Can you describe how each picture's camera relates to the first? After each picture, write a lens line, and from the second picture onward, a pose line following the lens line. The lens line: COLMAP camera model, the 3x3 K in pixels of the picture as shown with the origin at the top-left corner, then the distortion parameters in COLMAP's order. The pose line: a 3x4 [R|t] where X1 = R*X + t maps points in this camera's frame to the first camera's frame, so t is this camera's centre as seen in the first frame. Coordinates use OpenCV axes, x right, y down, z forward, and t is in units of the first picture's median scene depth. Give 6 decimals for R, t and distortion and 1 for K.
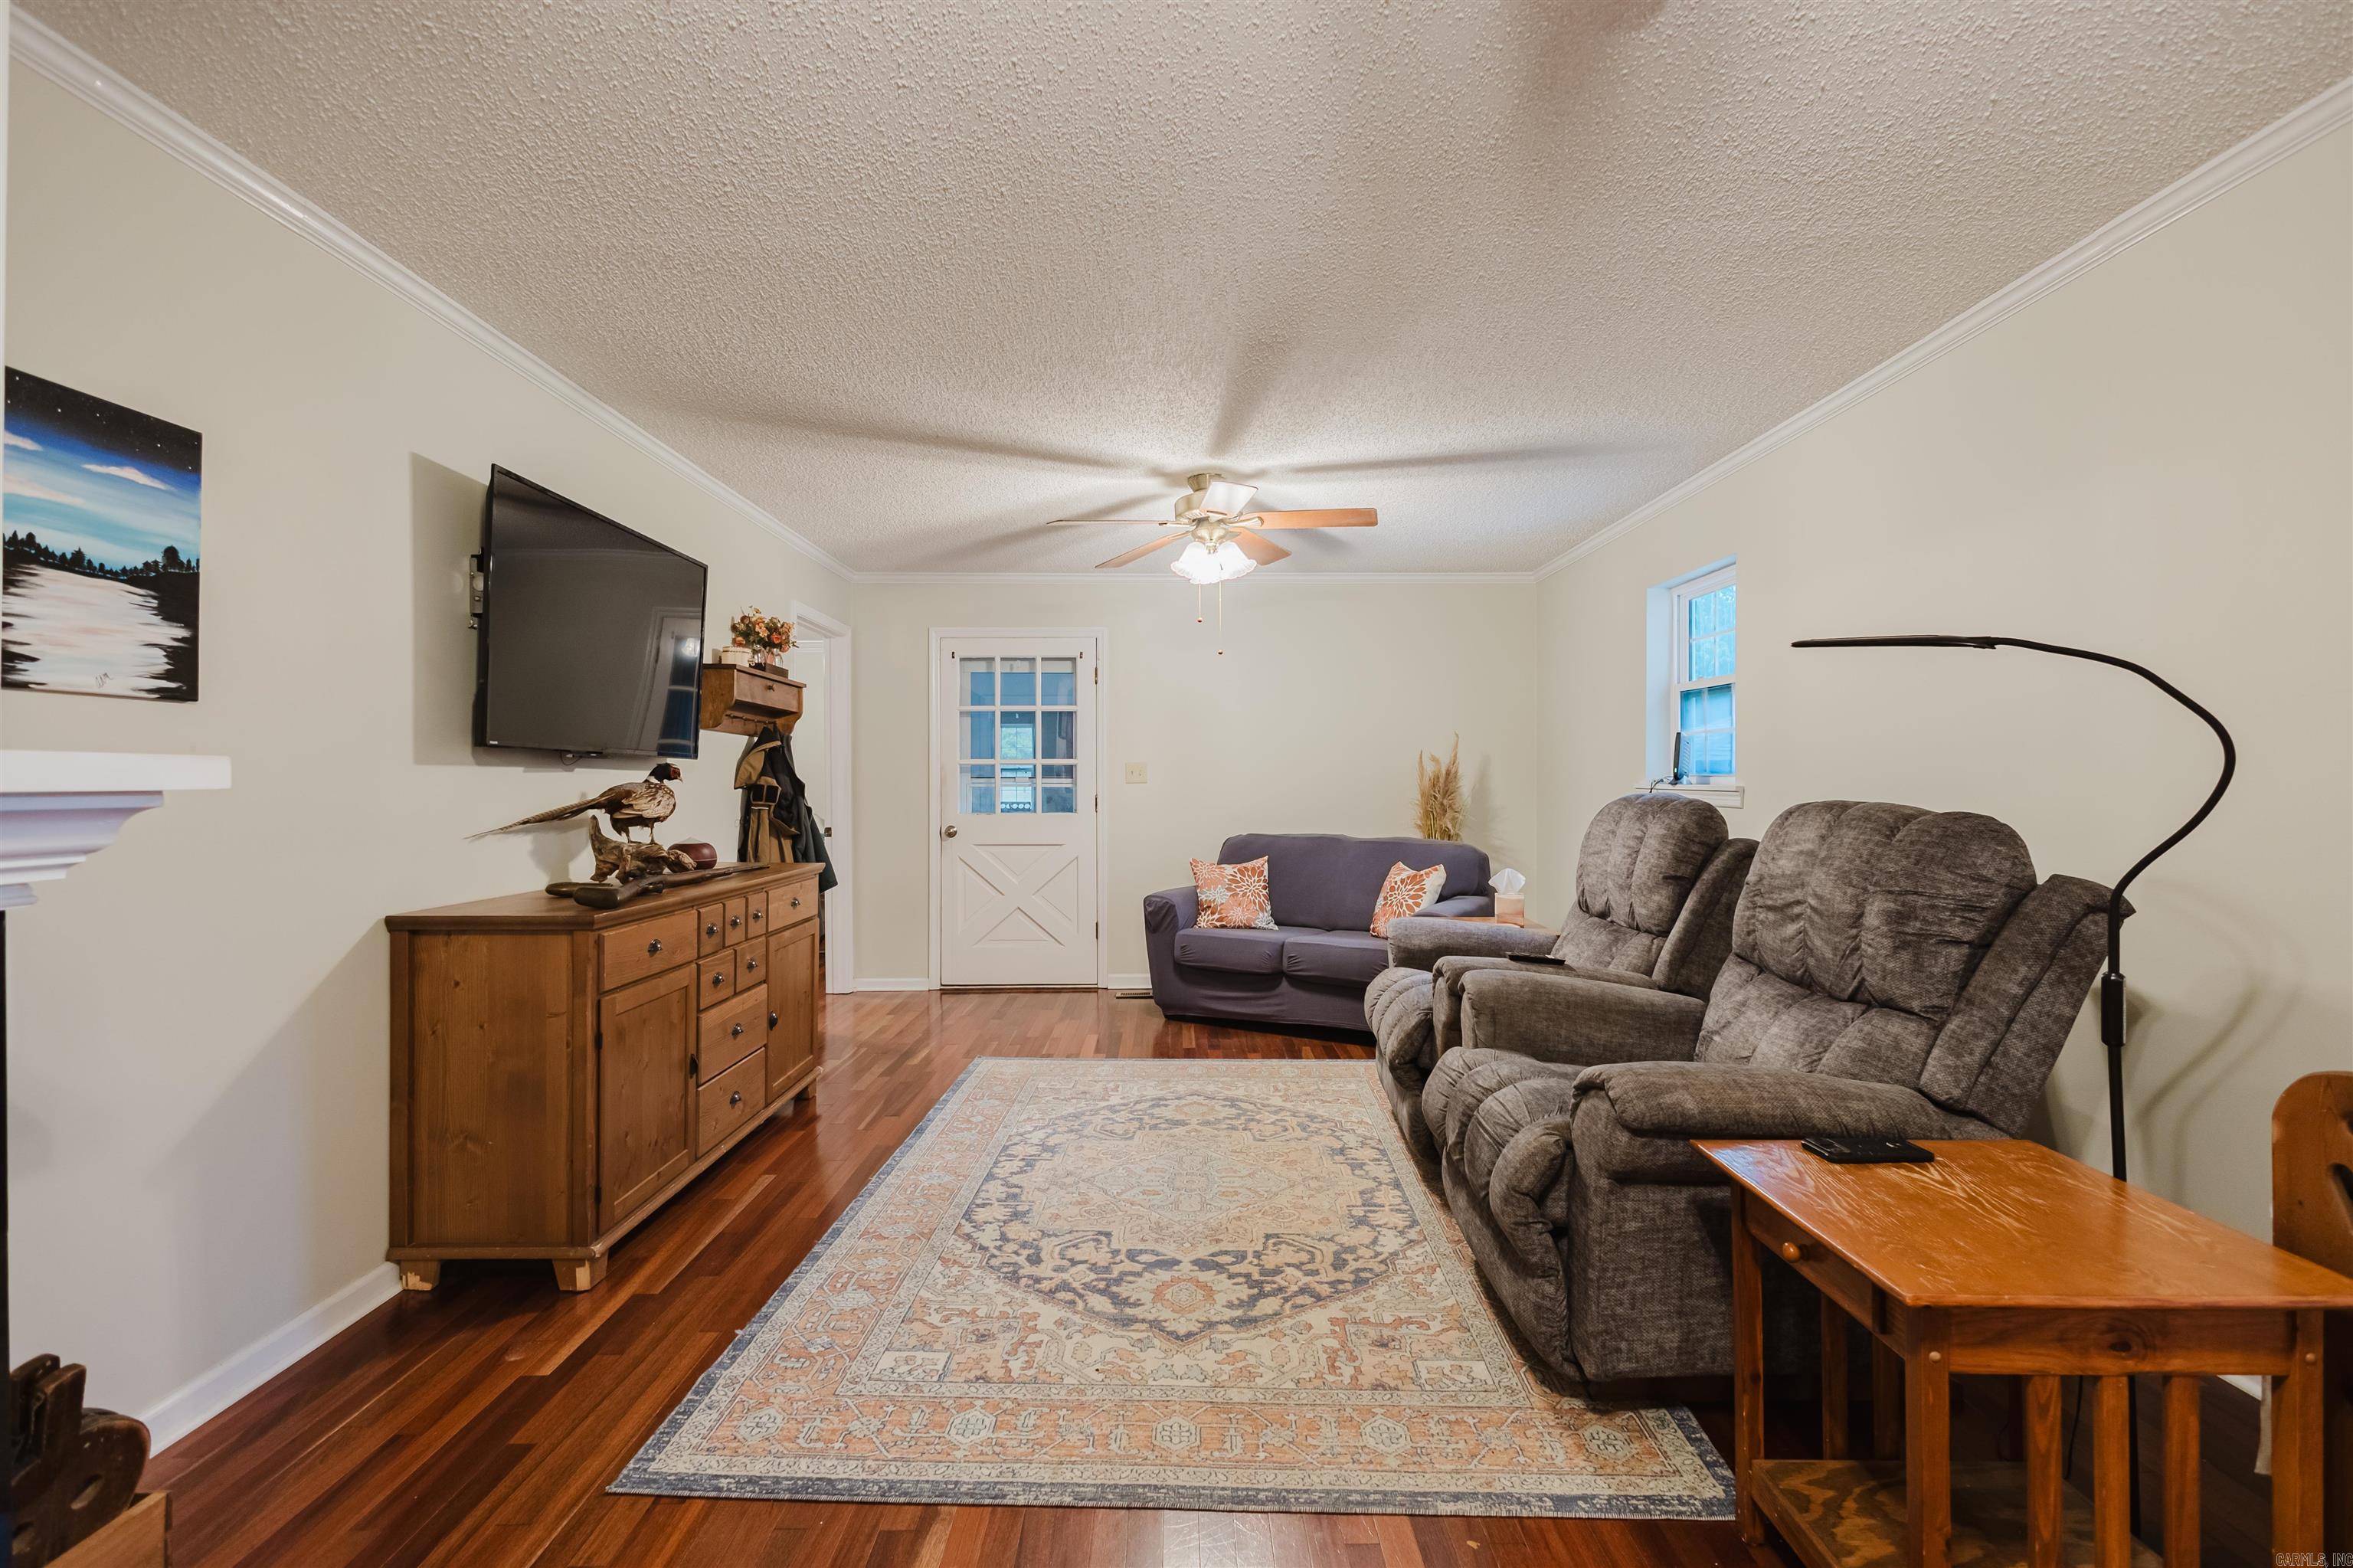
lens RADIAL K [[1076.0, 0, 1177.1], [0, 1076.0, 783.8], [0, 0, 1]] dist [0.010649, -0.003039]
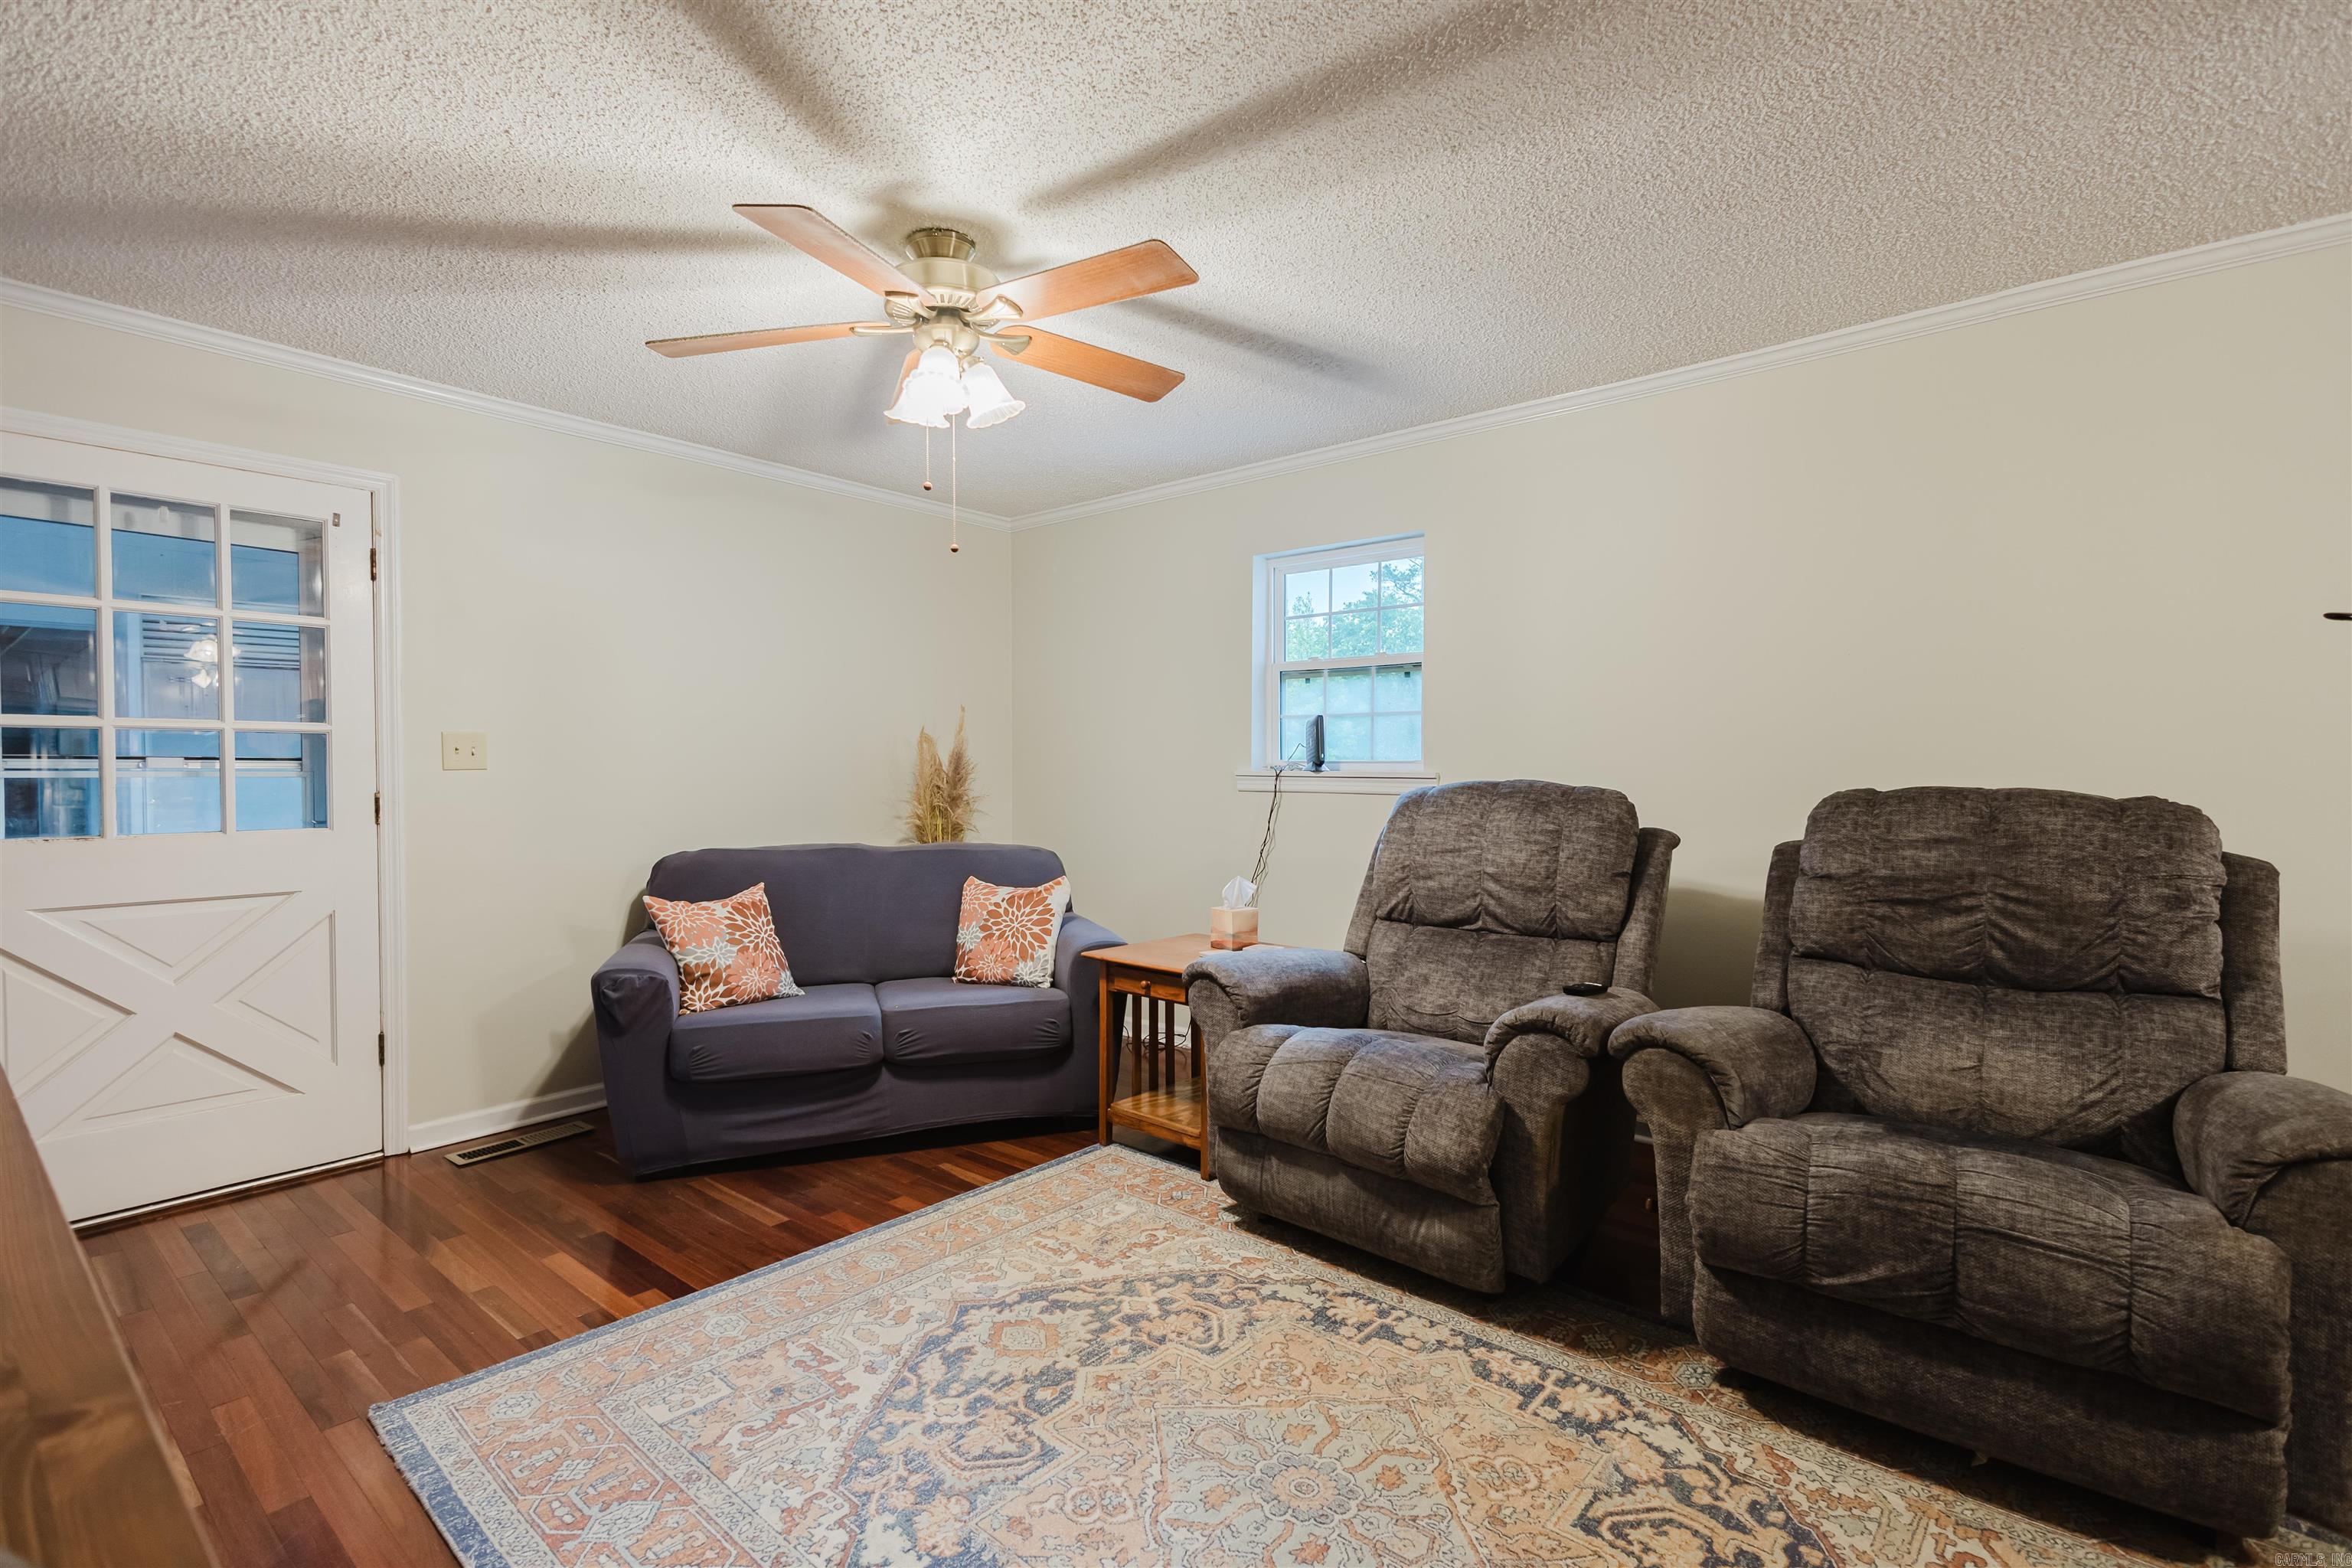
lens RADIAL K [[1075.5, 0, 1189.9], [0, 1075.5, 787.4], [0, 0, 1]] dist [0.010649, -0.003039]
pose [[0.635550, -0.012227, 0.771963, -0.415760], [0.000876, 0.999885, 0.015115, 0.000793], [-0.772059, -0.008930, 0.635488, 0.645081]]
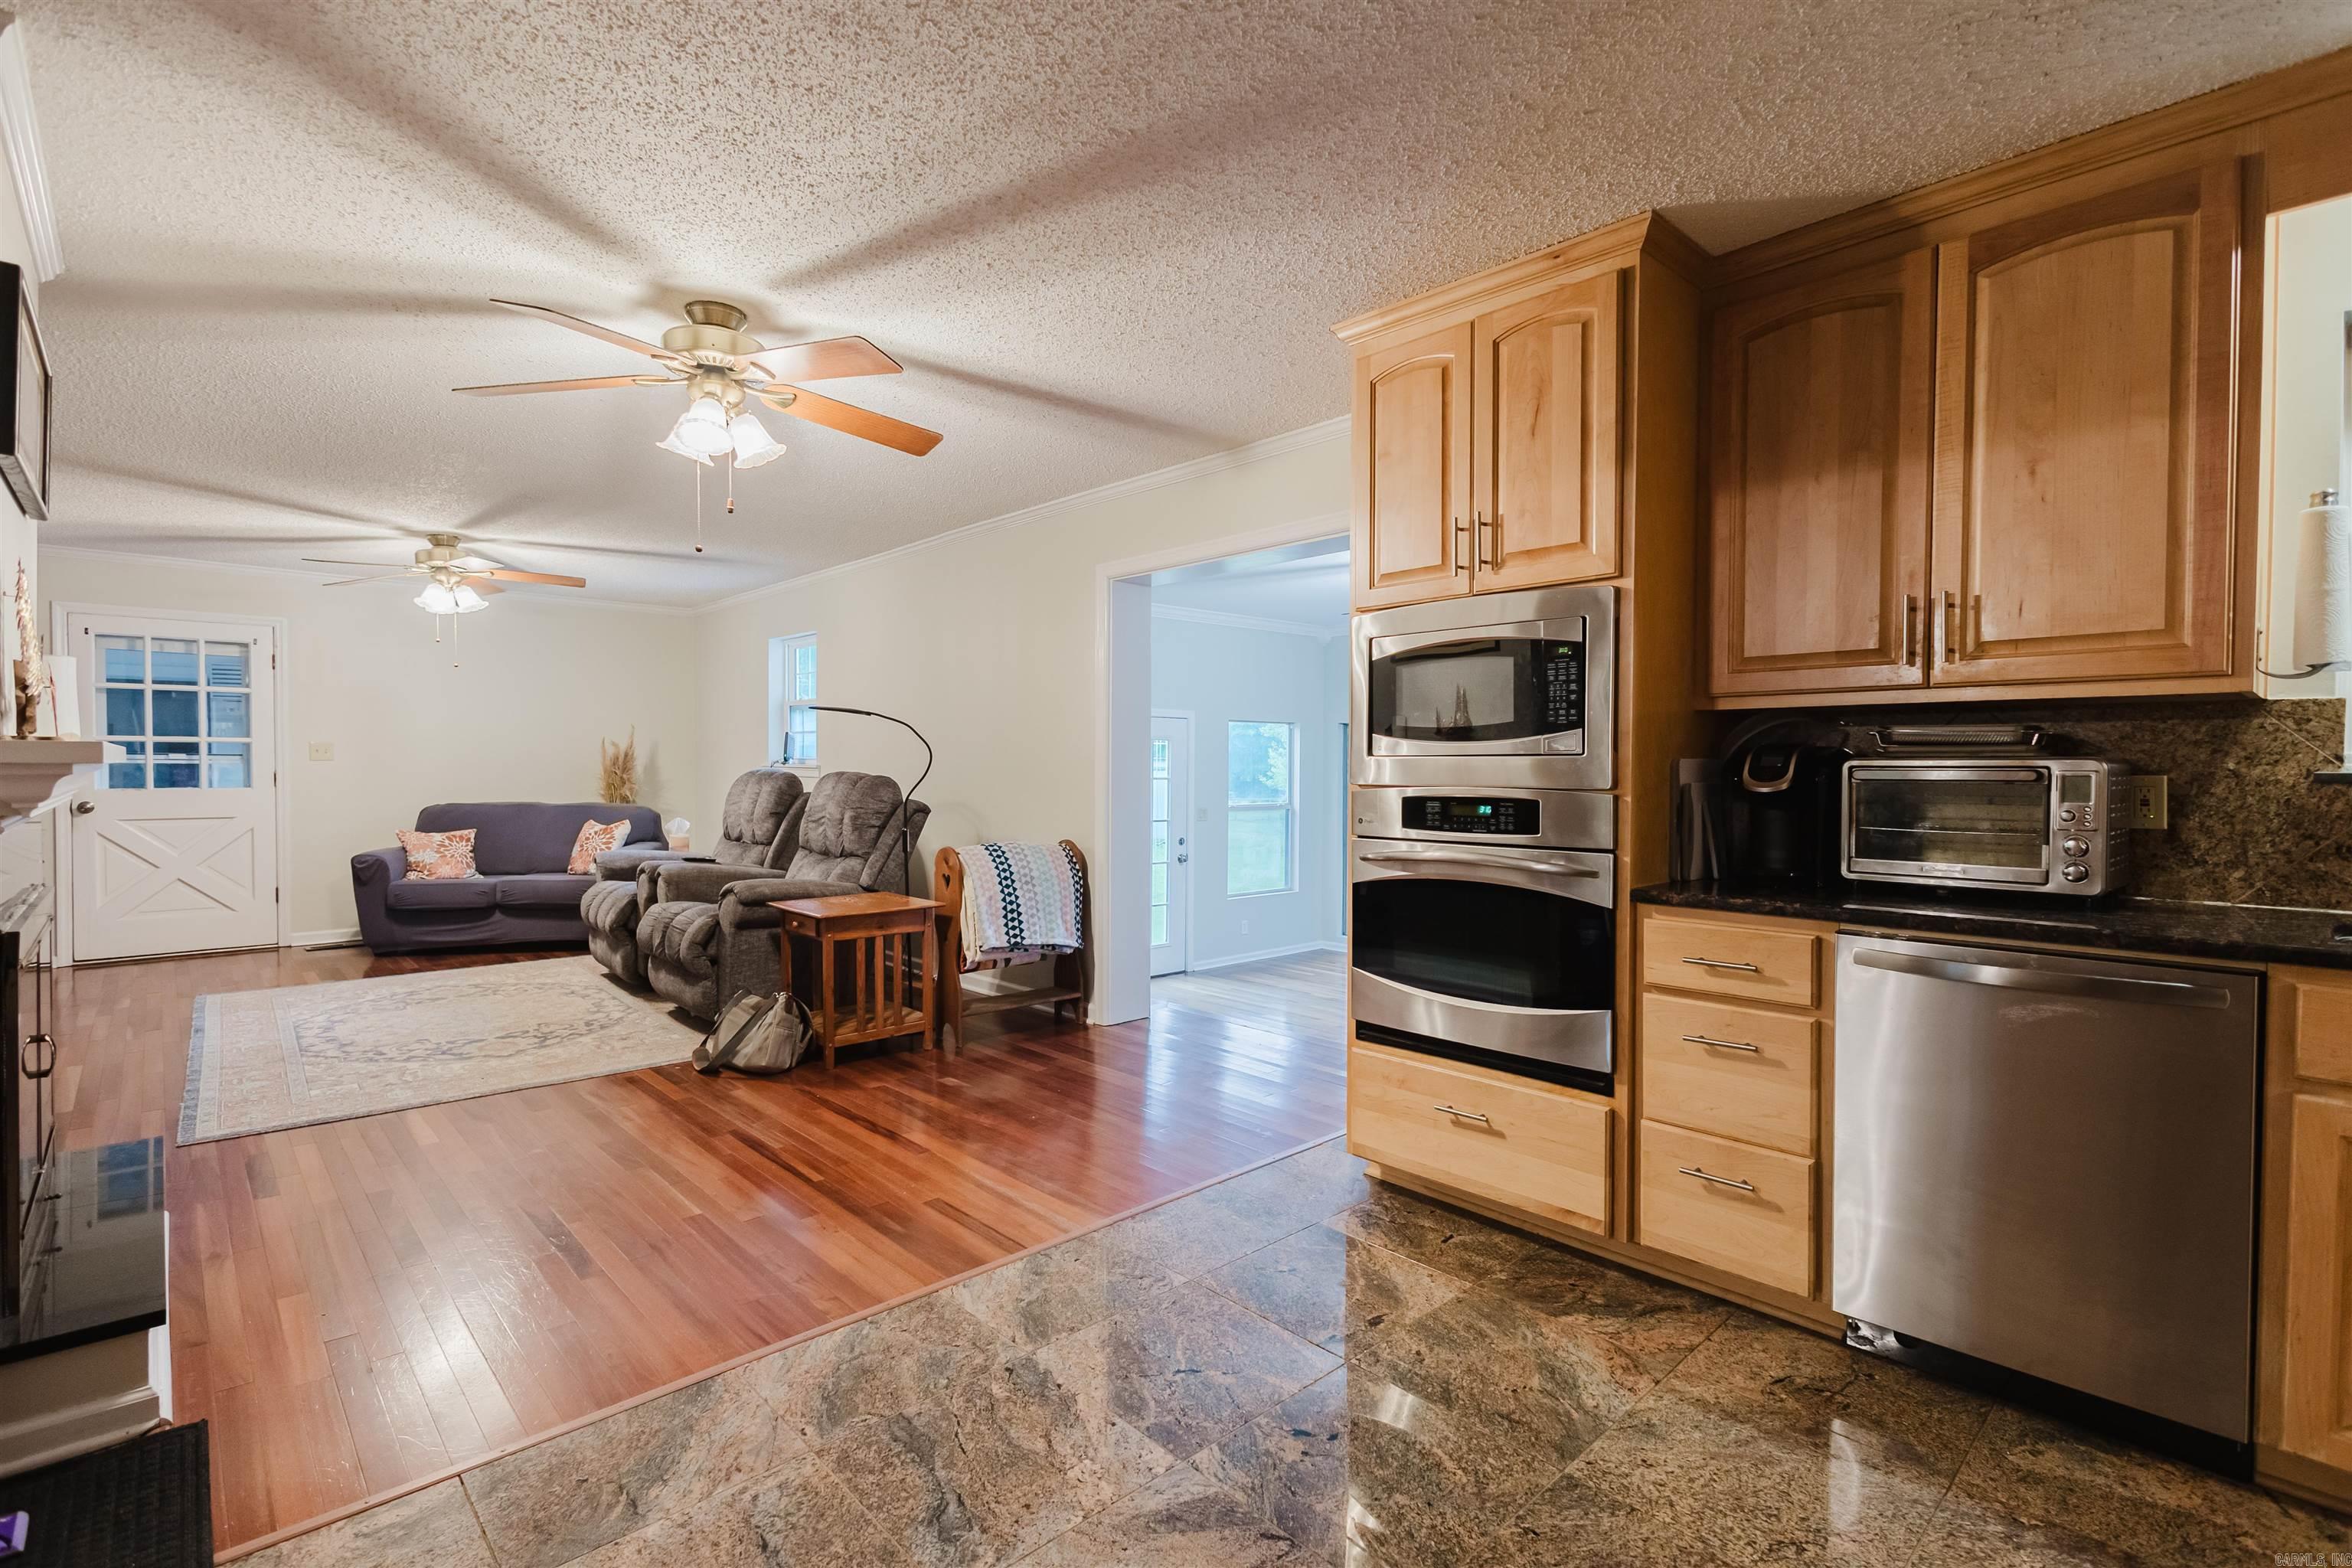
lens RADIAL K [[1075.5, 0, 1178.4], [0, 1075.5, 782.5], [0, 0, 1]] dist [0.010649, -0.003039]
pose [[0.730290, -0.006877, 0.683103, -0.281211], [-0.005207, 0.999864, 0.015633, 0.000198], [-0.683118, -0.014973, 0.730155, -0.776578]]
